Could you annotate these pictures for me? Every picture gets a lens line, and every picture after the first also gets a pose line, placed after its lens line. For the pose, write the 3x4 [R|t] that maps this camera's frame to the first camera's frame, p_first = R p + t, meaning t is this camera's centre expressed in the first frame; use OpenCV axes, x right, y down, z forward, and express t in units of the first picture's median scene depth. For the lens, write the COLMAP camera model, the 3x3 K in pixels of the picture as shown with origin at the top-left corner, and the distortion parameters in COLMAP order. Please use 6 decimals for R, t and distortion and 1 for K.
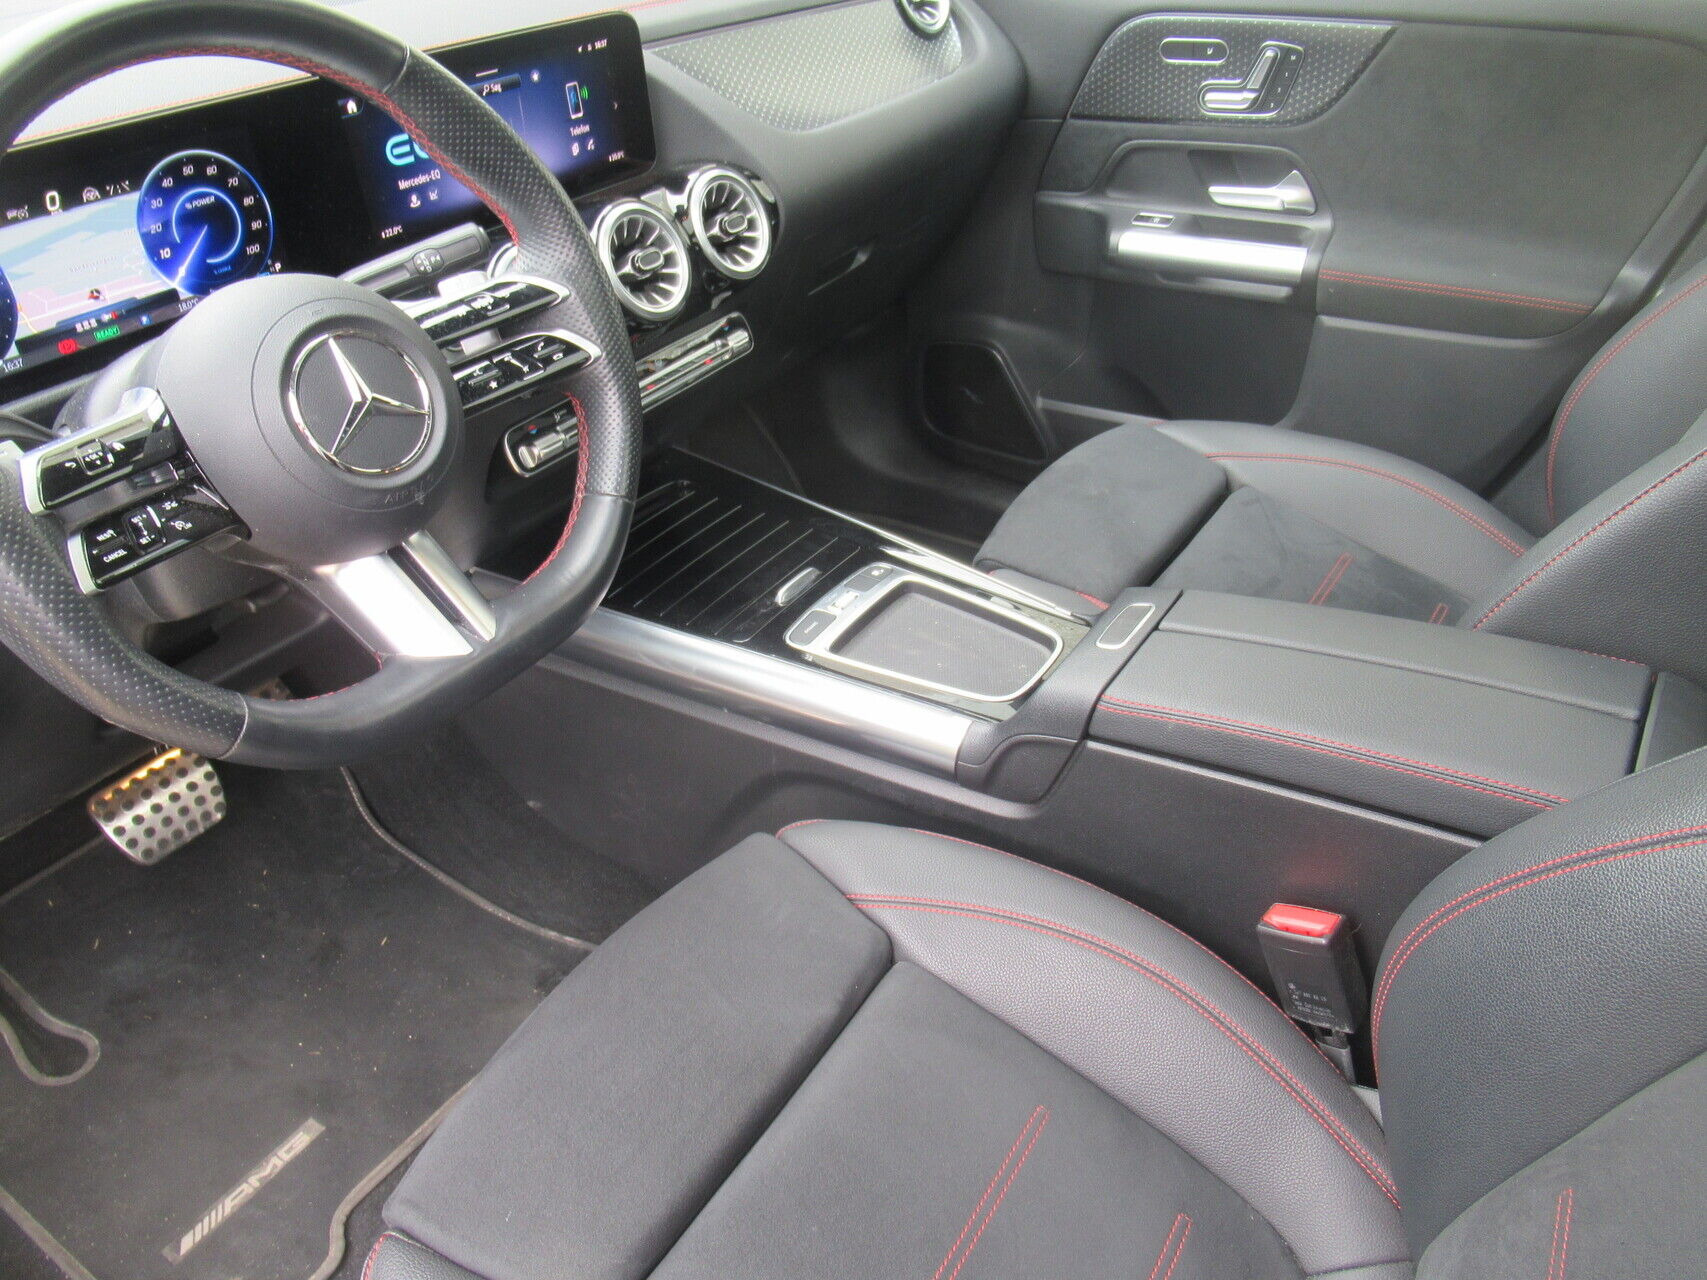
lens RADIAL K [[1272.3, 0, 859.2], [0, 1272.3, 636.2], [0, 0, 1]] dist [-0.008206, 0.008713]
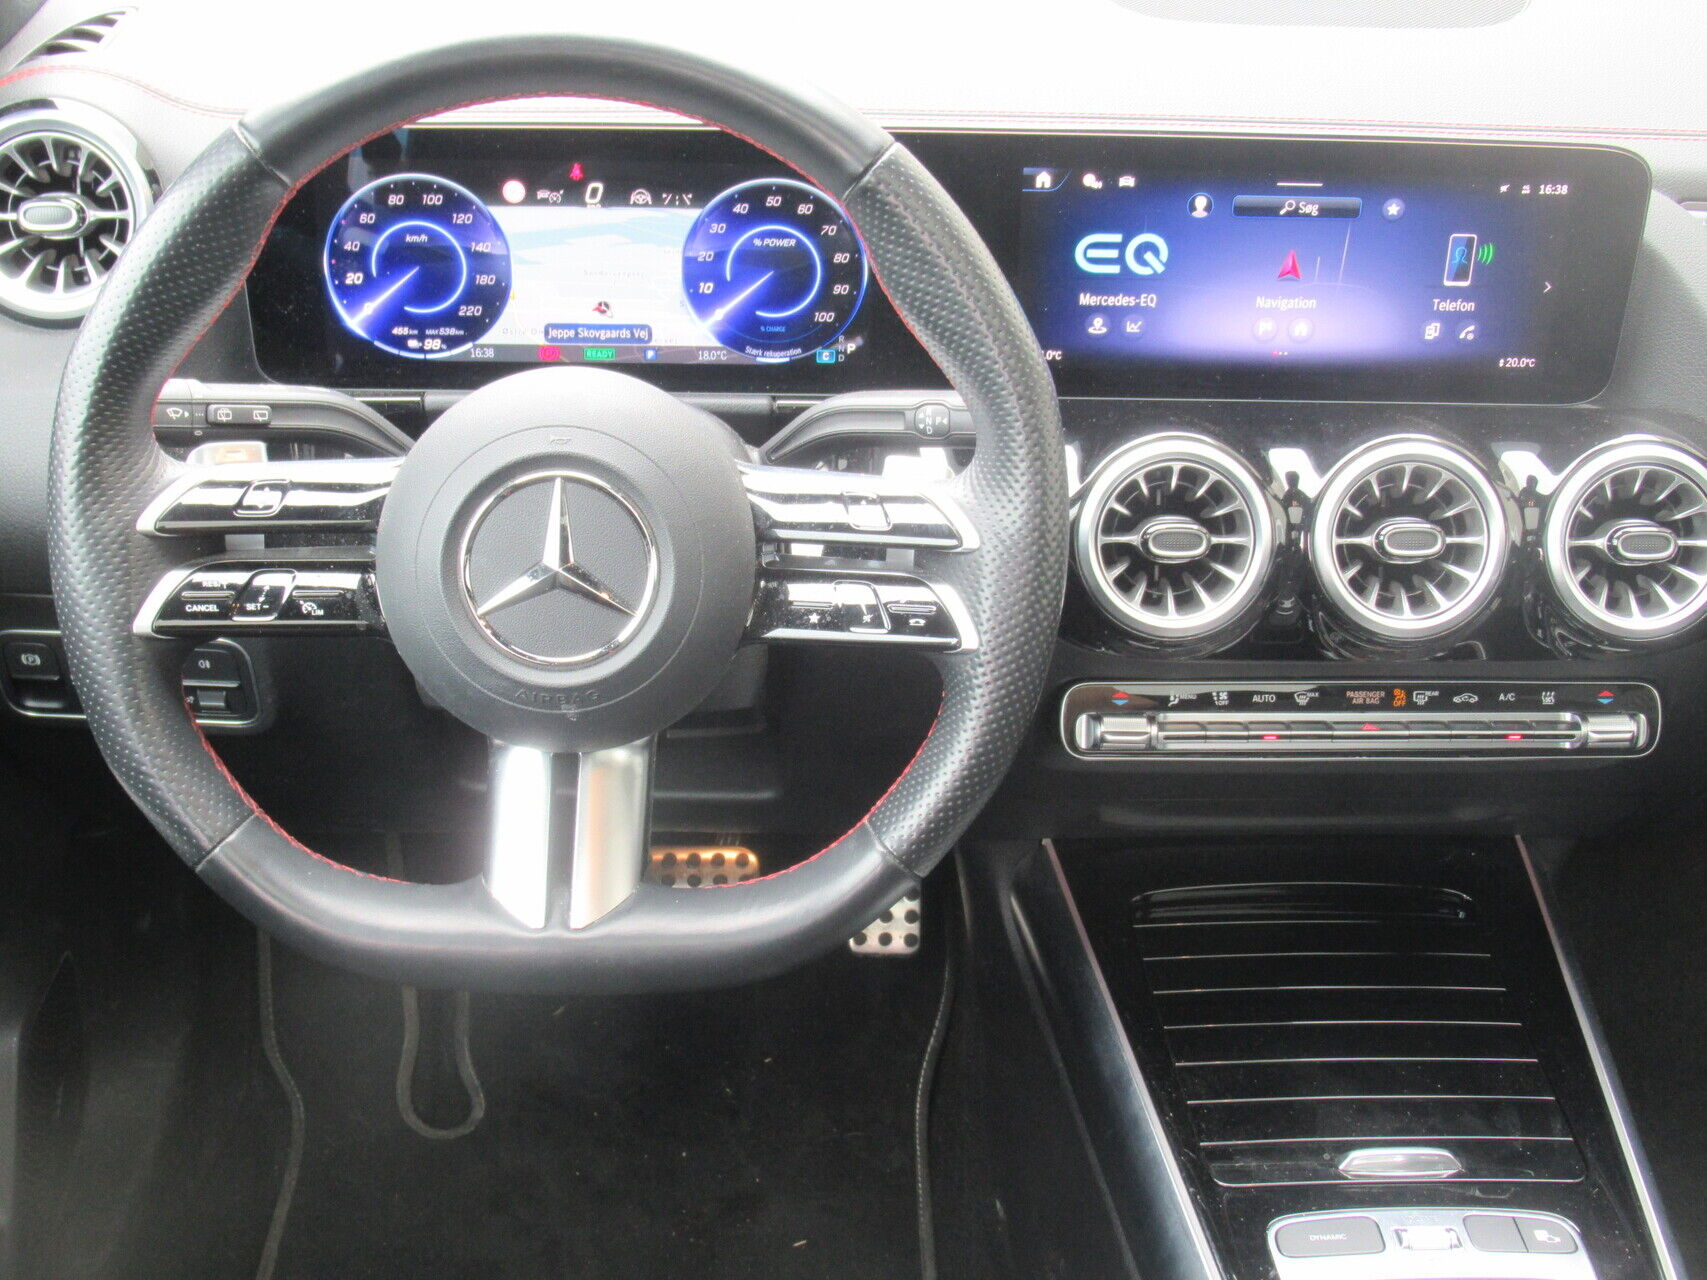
lens RADIAL K [[2138.5, 0, 859.5], [0, 2138.5, 635.8], [0, 0, 1]] dist [-0.010781, 0.000000]
pose [[0.586032, 0.432786, -0.685028, 0.339811], [-0.498838, 0.858912, 0.115893, -0.221839], [0.638535, 0.273802, 0.719239, 0.130693]]
